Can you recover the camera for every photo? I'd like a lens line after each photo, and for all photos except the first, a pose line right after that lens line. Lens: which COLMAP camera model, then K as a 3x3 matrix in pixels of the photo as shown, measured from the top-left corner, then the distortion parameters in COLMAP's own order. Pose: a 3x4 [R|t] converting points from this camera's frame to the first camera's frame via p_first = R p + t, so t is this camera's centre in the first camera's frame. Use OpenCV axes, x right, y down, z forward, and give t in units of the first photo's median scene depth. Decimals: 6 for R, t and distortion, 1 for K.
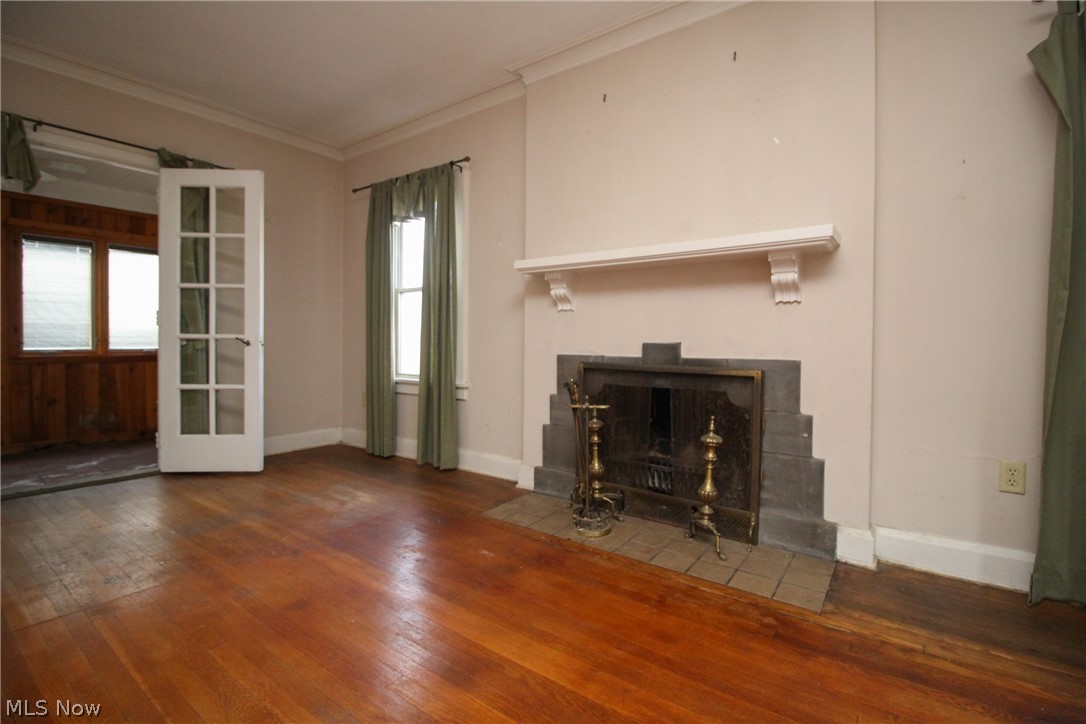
lens RADIAL K [[501.7, 0, 548.2], [0, 501.7, 350.0], [0, 0, 1]] dist [-0.001994, -0.011176]
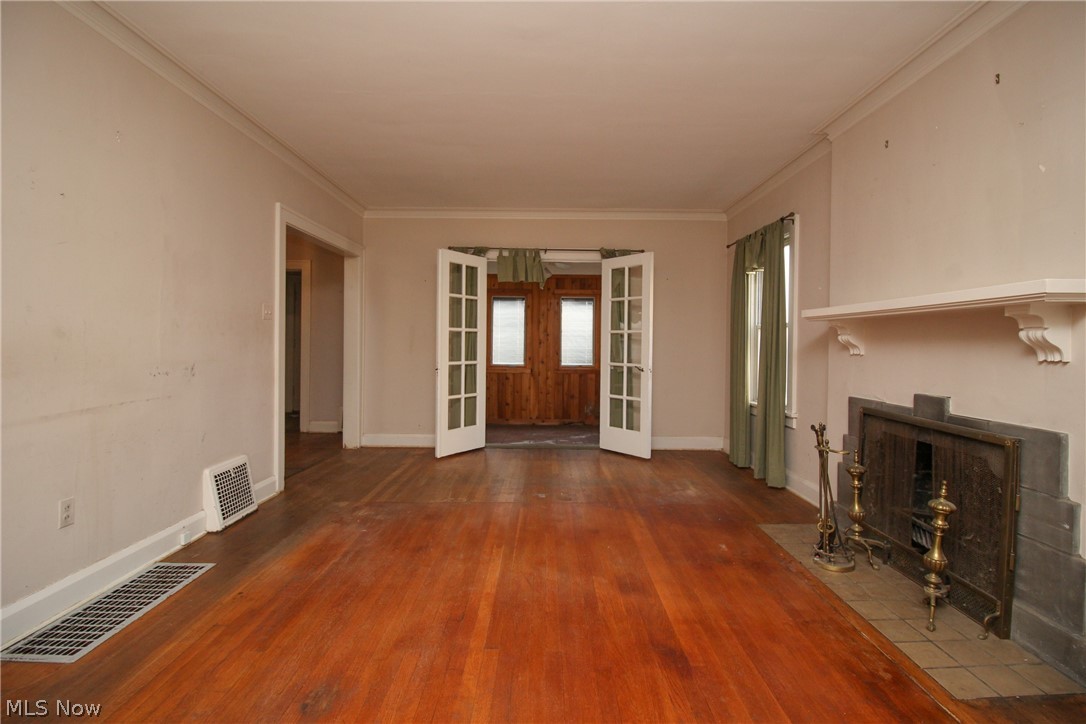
lens RADIAL K [[501.7, 0, 548.2], [0, 501.7, 350.0], [0, 0, 1]] dist [-0.001994, -0.011176]
pose [[0.595951, 0.009960, -0.802959, 0.539297], [-0.020866, 0.999778, -0.003084, -0.080509], [0.802750, 0.018592, 0.596026, -0.131901]]
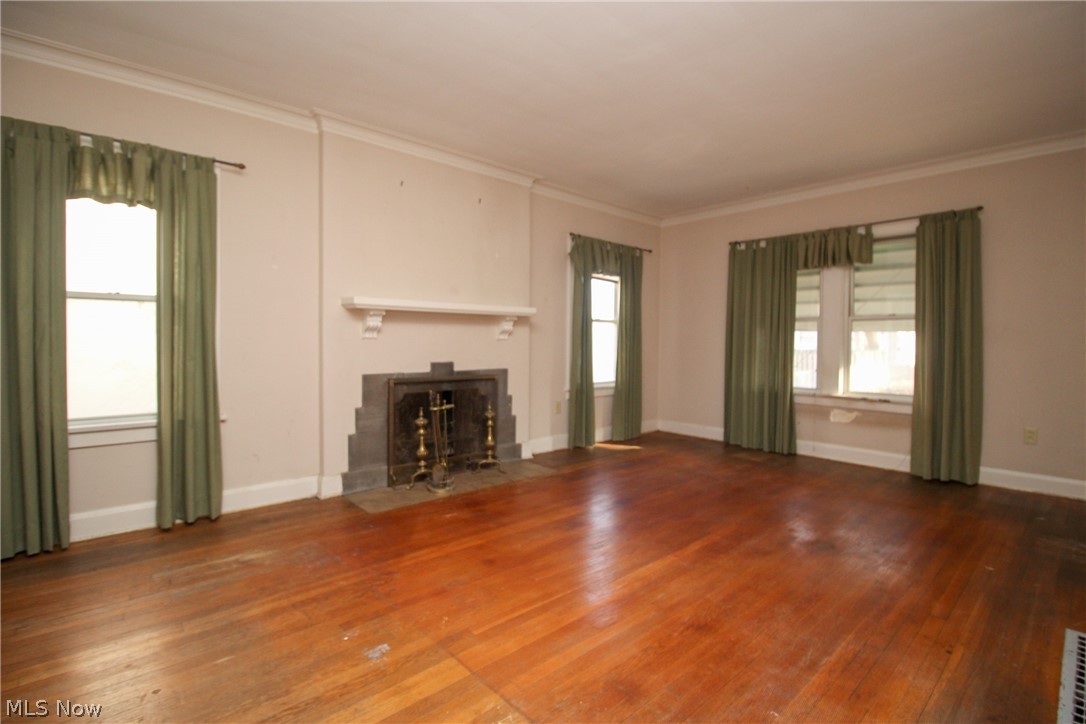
lens RADIAL K [[501.7, 0, 548.2], [0, 501.7, 350.0], [0, 0, 1]] dist [-0.001994, -0.011176]
pose [[0.204027, -0.026703, 0.978601, -1.214161], [0.010832, 0.999628, 0.025019, -0.085253], [-0.978905, 0.005495, 0.204240, 0.353993]]
